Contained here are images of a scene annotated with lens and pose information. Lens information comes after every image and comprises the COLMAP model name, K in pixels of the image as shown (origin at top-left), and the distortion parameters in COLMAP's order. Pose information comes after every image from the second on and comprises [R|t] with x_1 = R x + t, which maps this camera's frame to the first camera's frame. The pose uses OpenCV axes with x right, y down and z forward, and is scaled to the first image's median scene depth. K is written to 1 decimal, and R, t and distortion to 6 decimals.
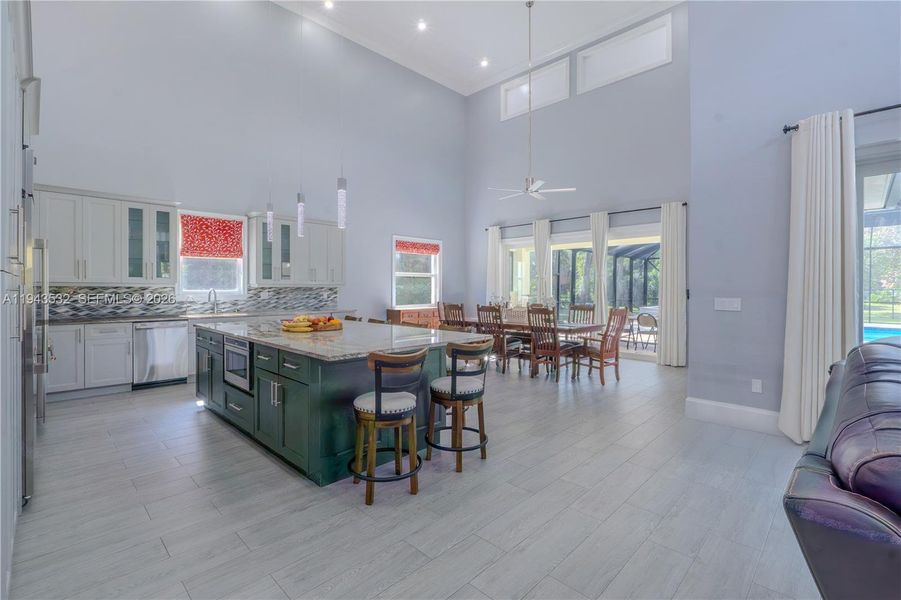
lens RADIAL K [[410.8, 0, 446.6], [0, 410.8, 294.0], [0, 0, 1]] dist [-0.002203, -0.000198]
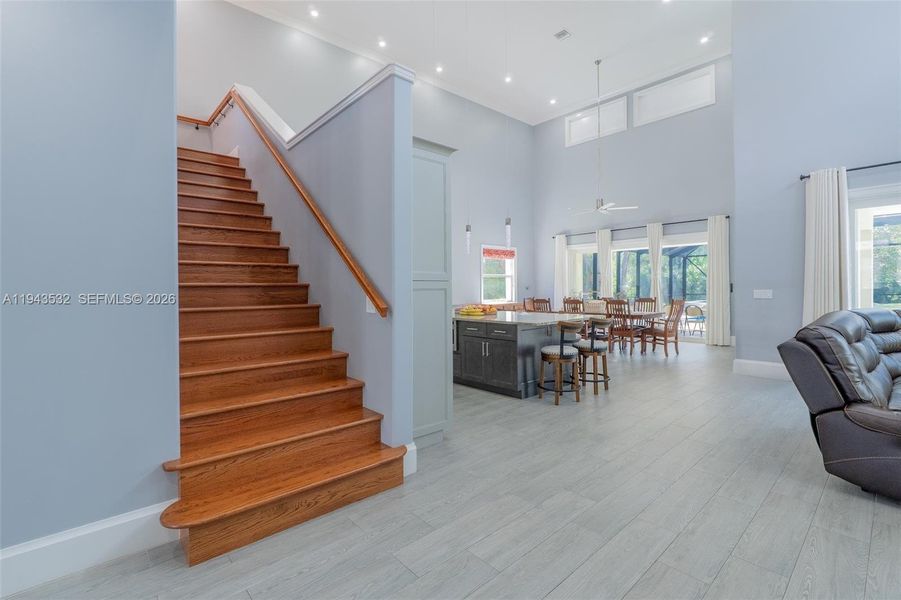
lens RADIAL K [[408.9, 0, 446.8], [0, 408.9, 293.3], [0, 0, 1]] dist [0.002748, 0.000512]
pose [[0.997849, -0.014146, -0.064011, -0.176959], [0.014193, 0.999899, 0.000286, 0.002781], [0.064001, -0.001194, 0.997949, -0.271217]]
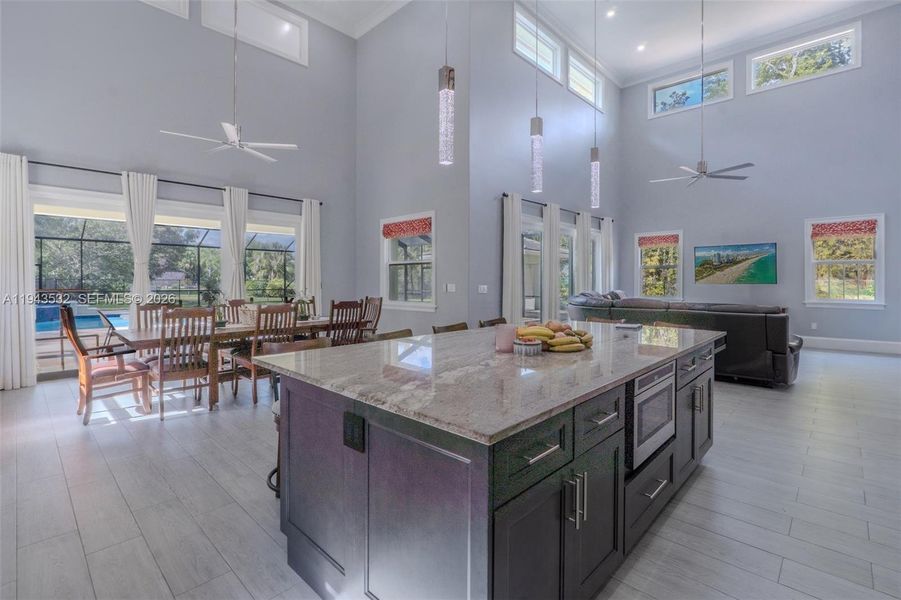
lens RADIAL K [[419.3, 0, 448.8], [0, 419.3, 289.0], [0, 0, 1]] dist [-0.002063, -0.000208]
pose [[-0.019872, -0.017357, 0.999652, -0.496505], [0.011478, 0.999779, 0.017588, -0.003472], [-0.999737, 0.011823, -0.019669, 0.591684]]
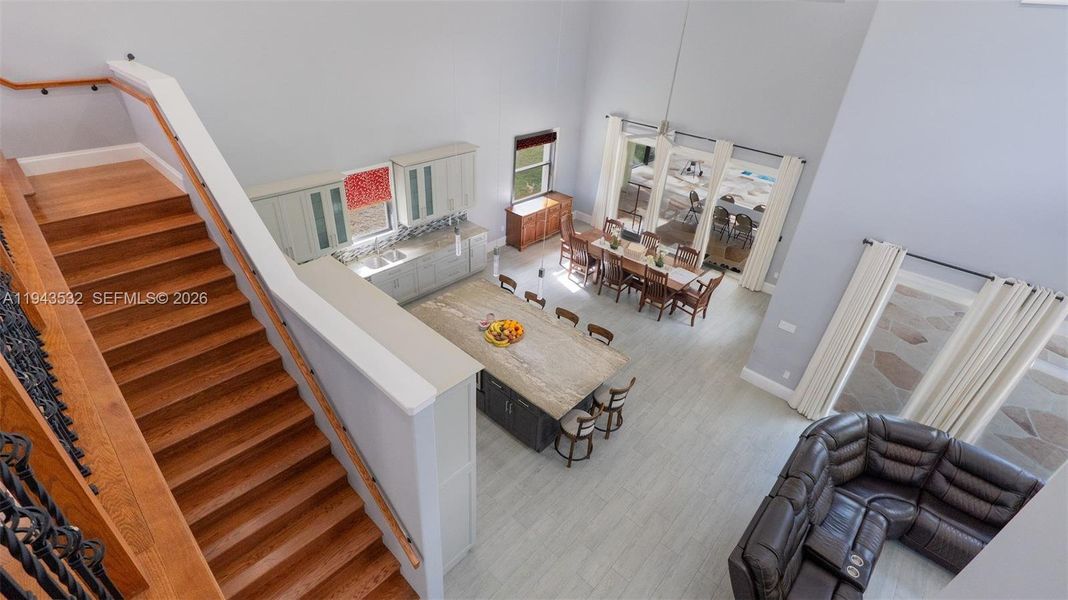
lens RADIAL K [[482.1, 0, 529.9], [0, 482.1, 292.9], [0, 0, 1]] dist [-0.002846, -0.000439]
pose [[0.997971, 0.020256, 0.060355, -0.175306], [-0.048612, 0.854607, 0.516995, -0.471256], [-0.041108, -0.518880, 0.853858, -0.190789]]
